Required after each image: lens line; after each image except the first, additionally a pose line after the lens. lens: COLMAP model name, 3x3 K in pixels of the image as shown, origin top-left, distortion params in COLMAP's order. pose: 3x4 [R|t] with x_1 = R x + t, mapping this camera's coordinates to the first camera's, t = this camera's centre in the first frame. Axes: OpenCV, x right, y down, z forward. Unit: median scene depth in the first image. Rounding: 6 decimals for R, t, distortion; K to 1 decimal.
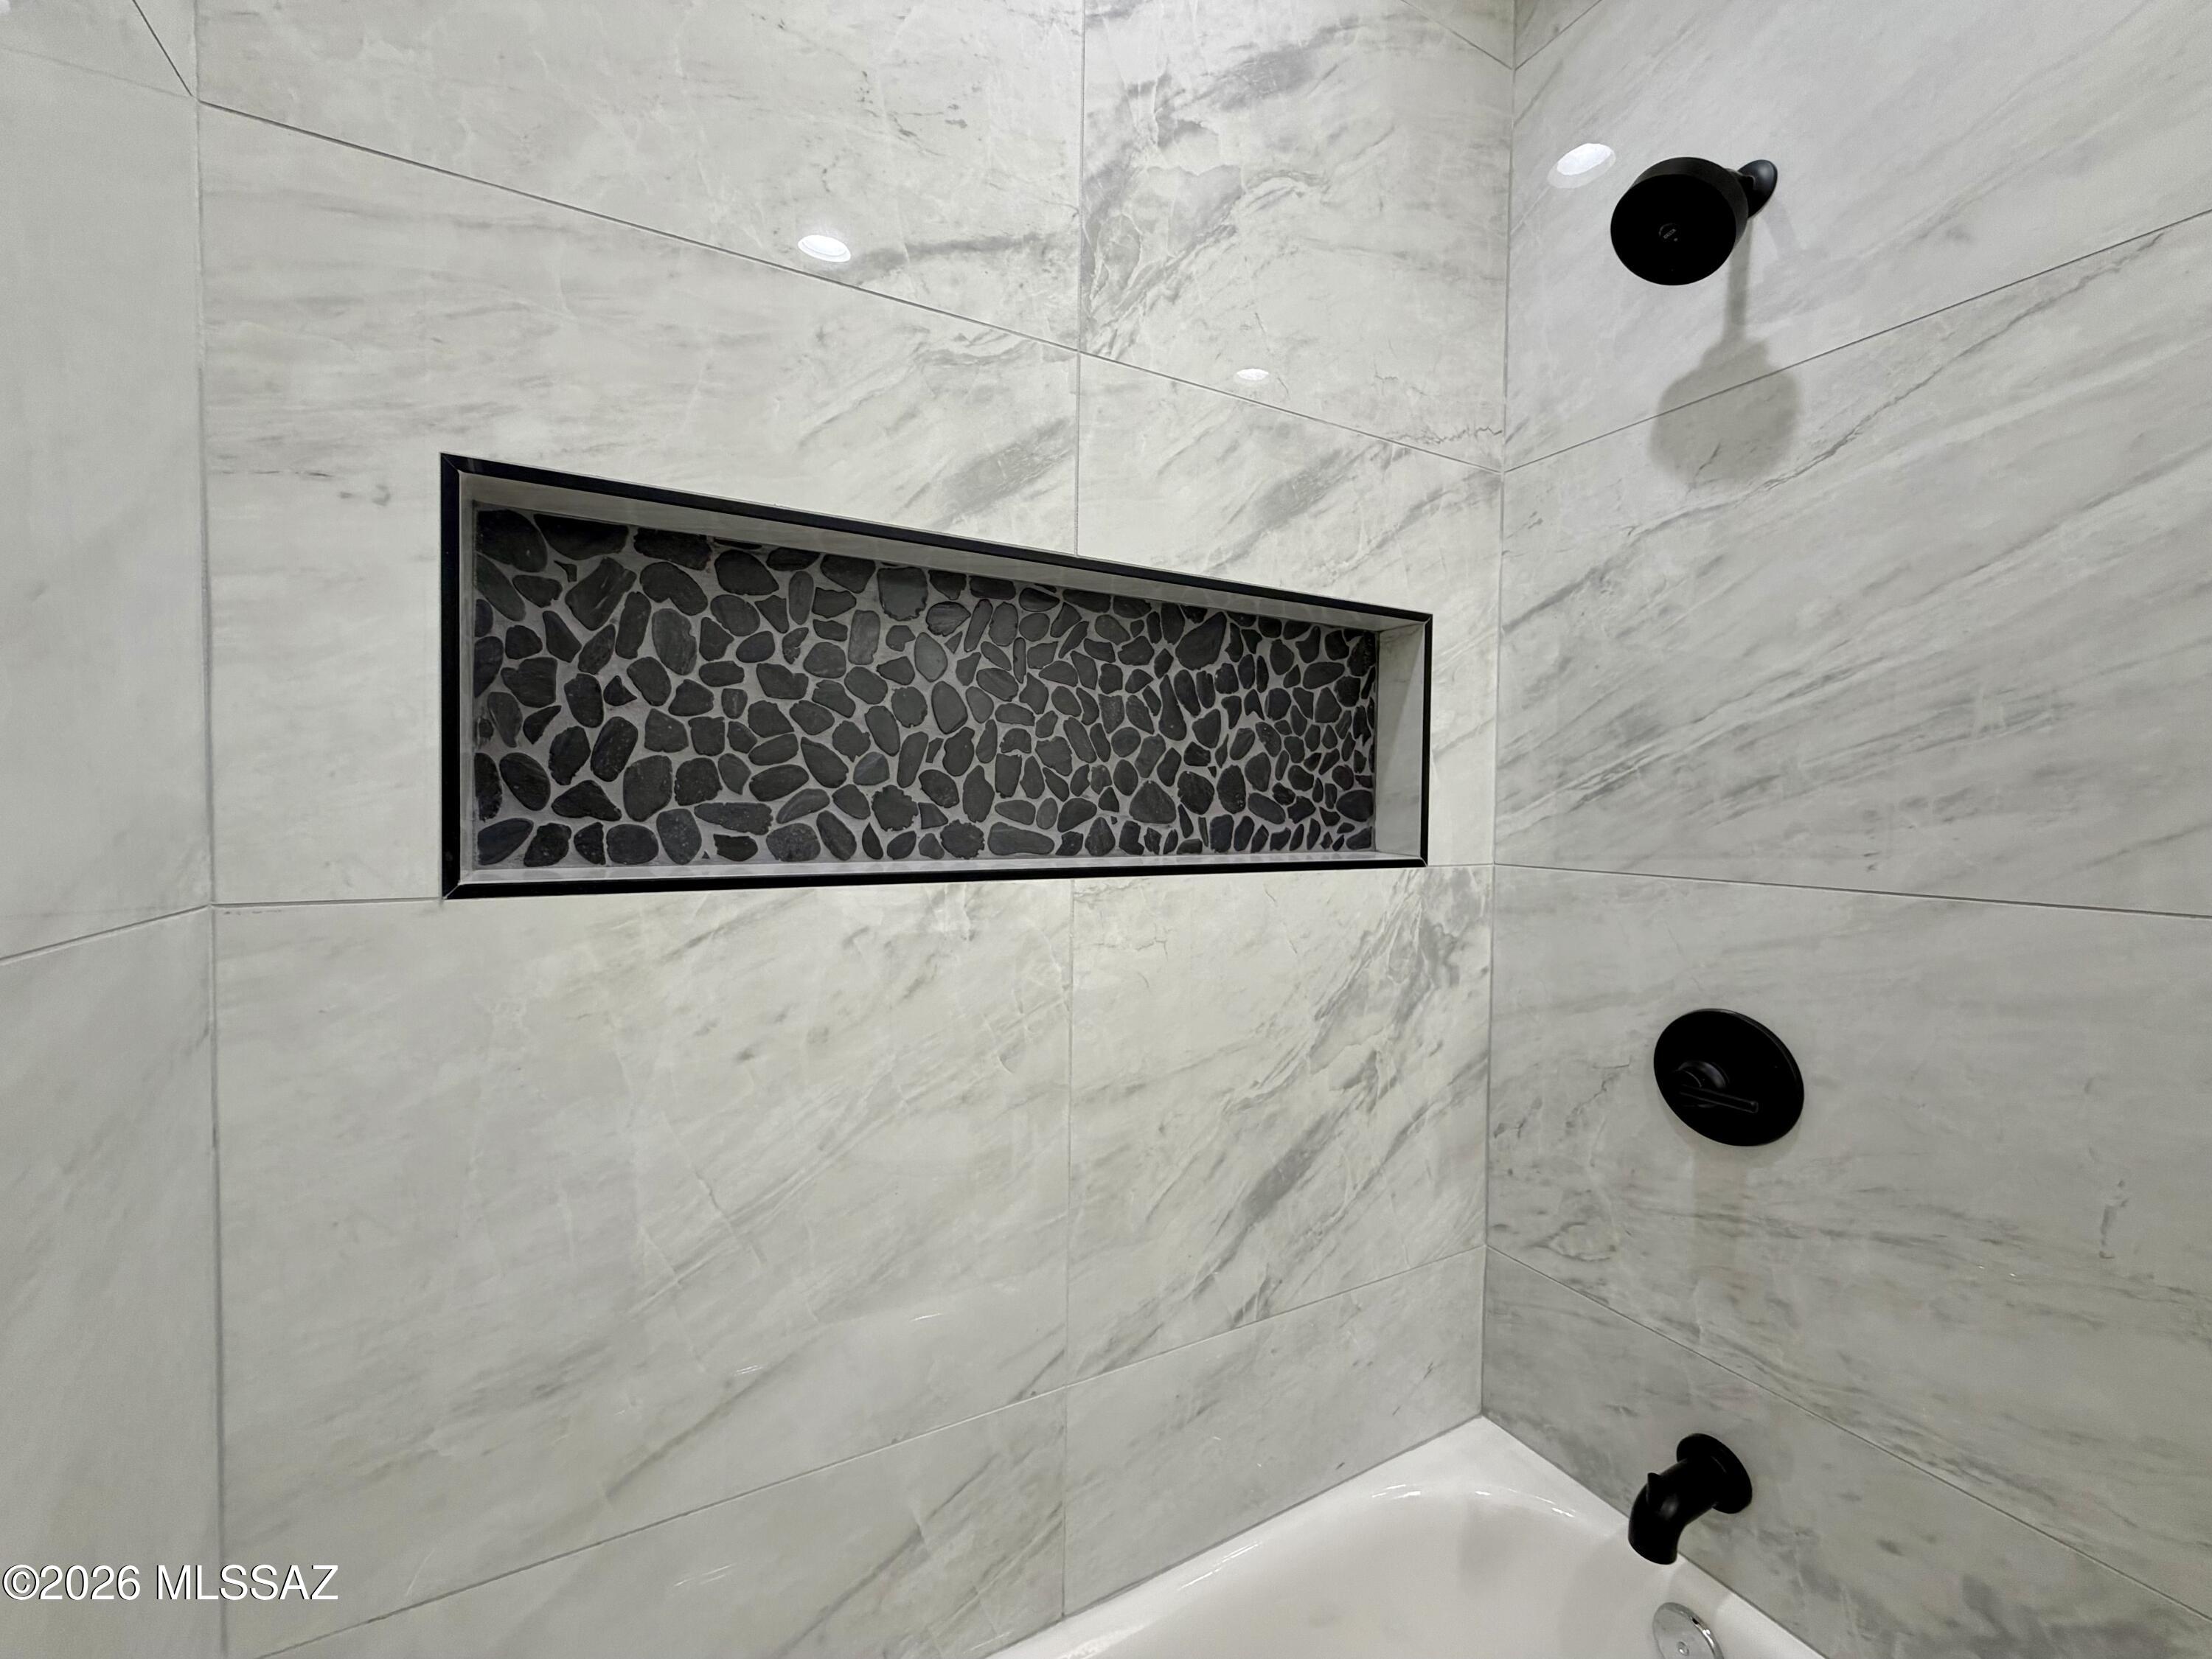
lens RADIAL K [[884.2, 0, 1099.8], [0, 884.2, 829.7], [0, 0, 1]] dist [-0.000555, 0.000151]
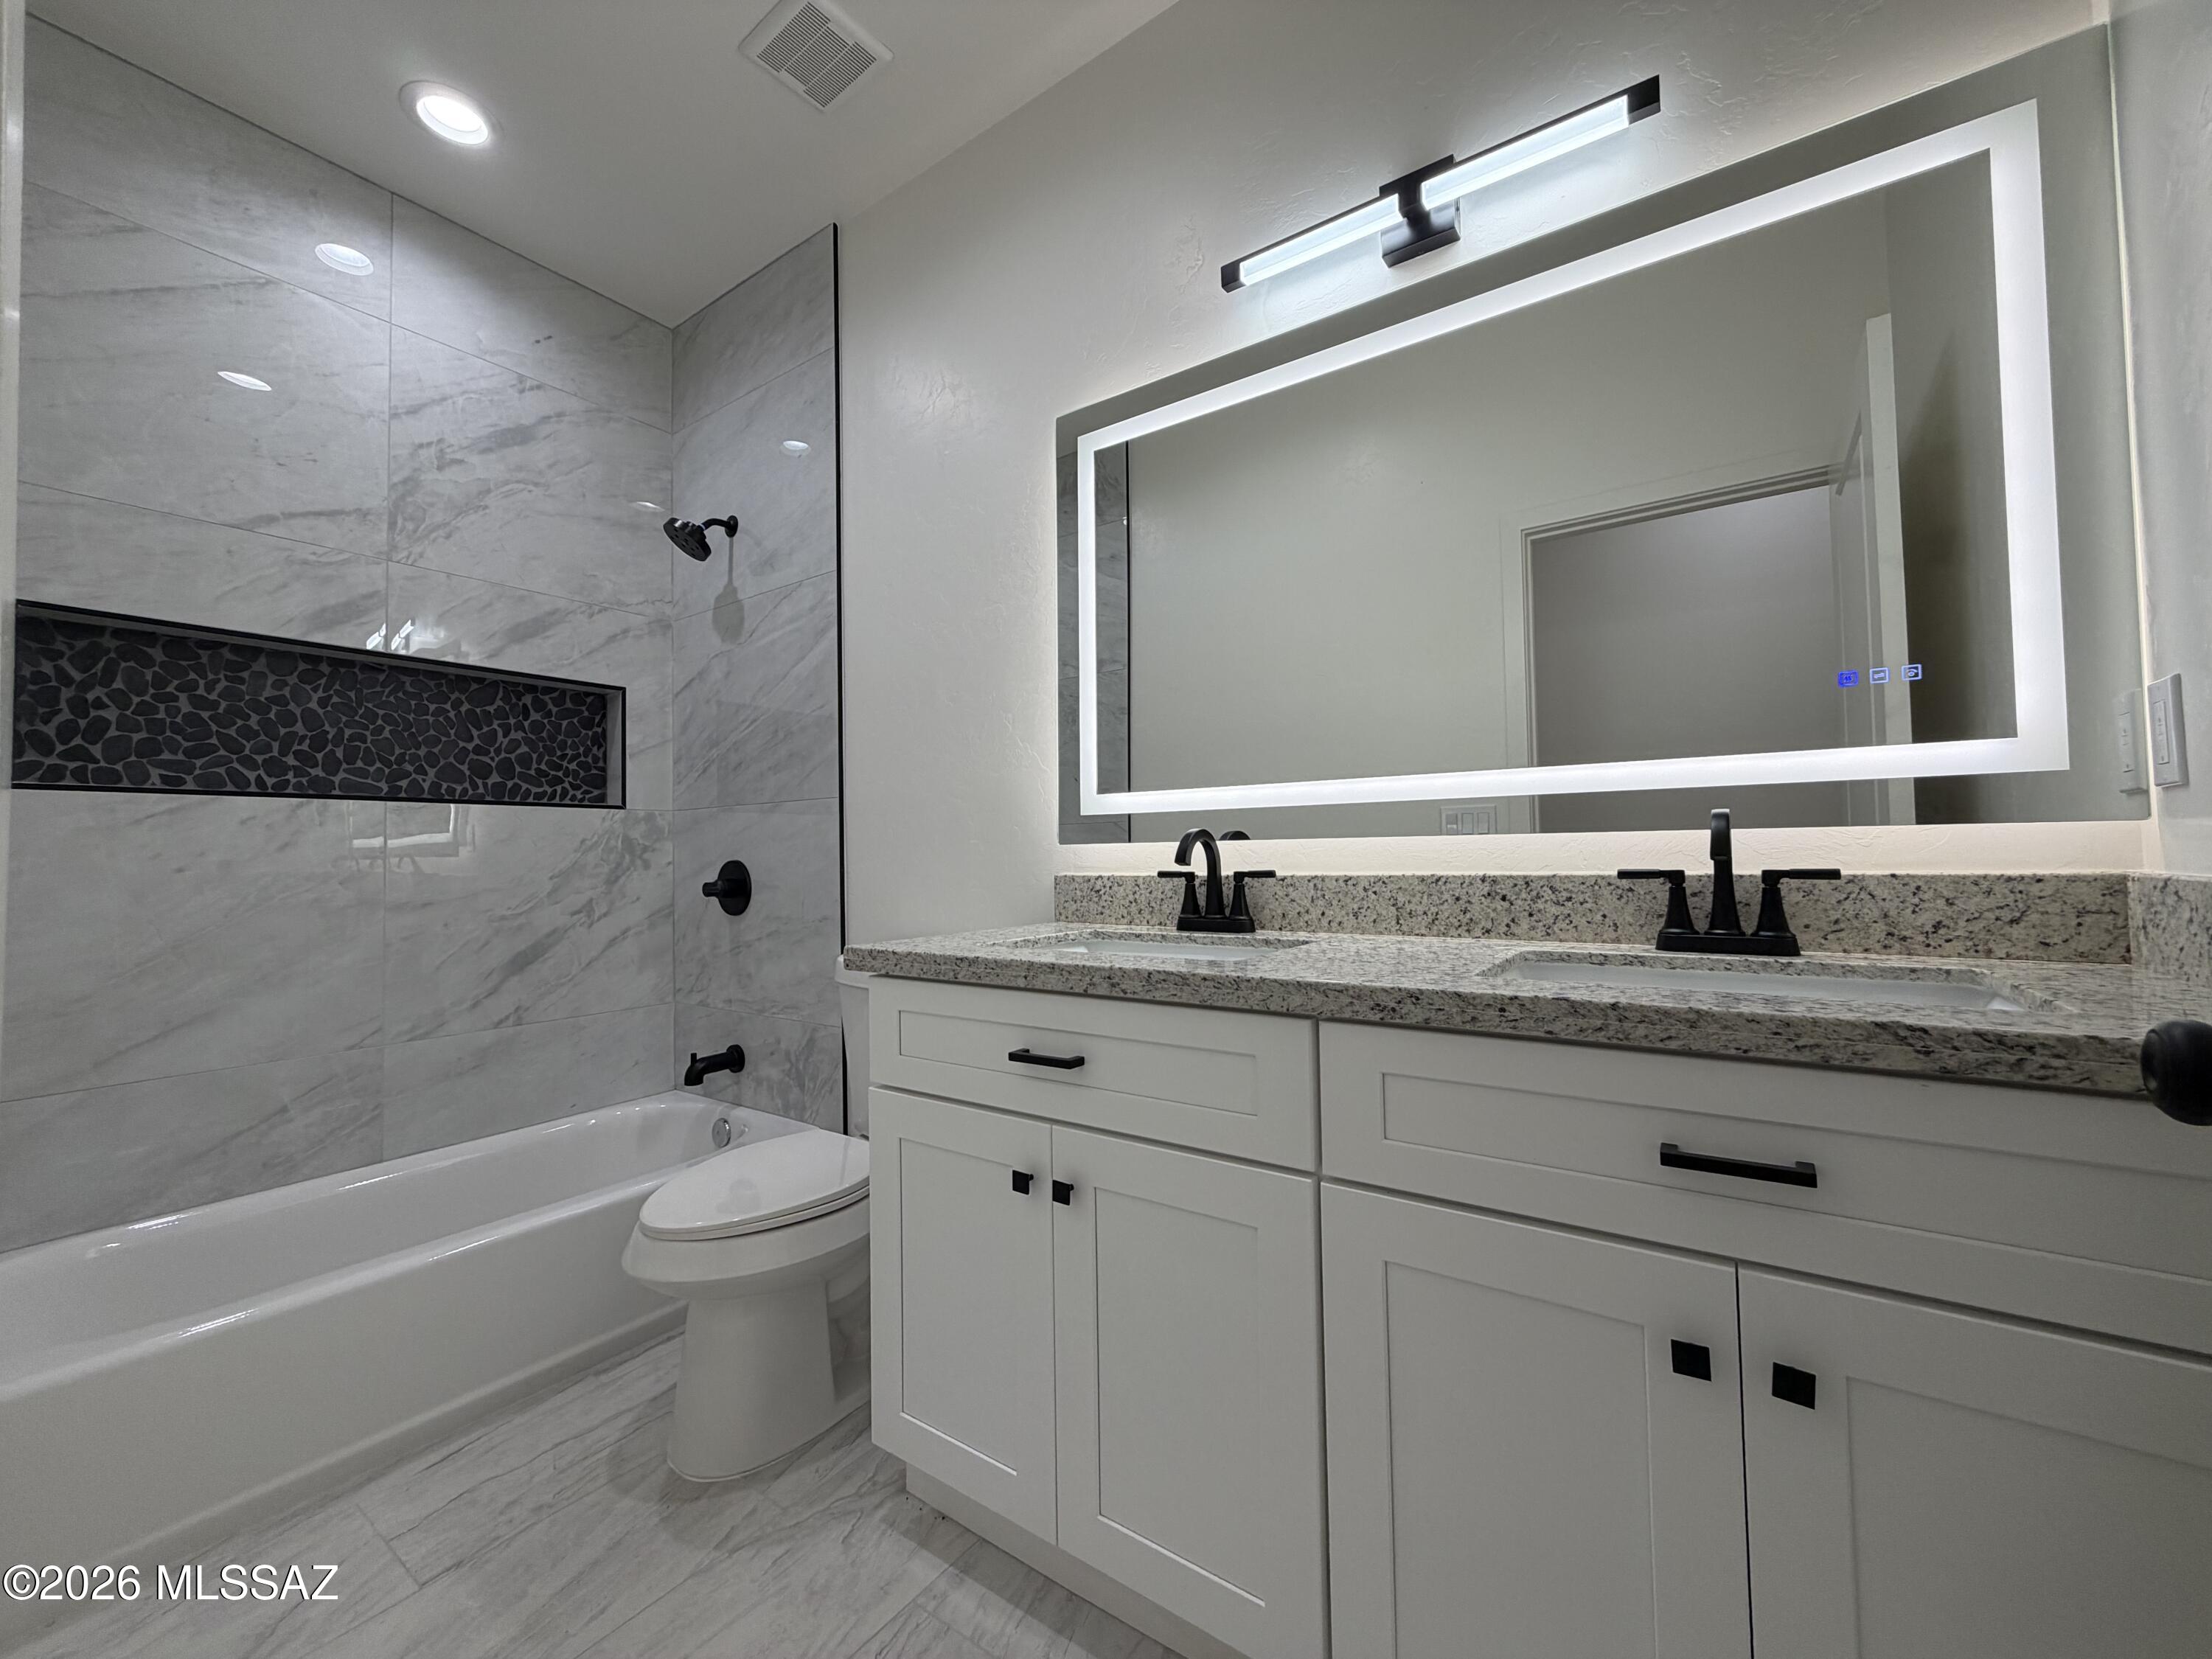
lens RADIAL K [[881.6, 0, 1100.8], [0, 881.6, 830.3], [0, 0, 1]] dist [-0.000685, -0.000004]
pose [[0.896649, -0.012810, 0.442556, 0.552037], [0.038934, 0.997990, -0.049996, 0.286503], [-0.441027, 0.062059, 0.895346, -1.594338]]
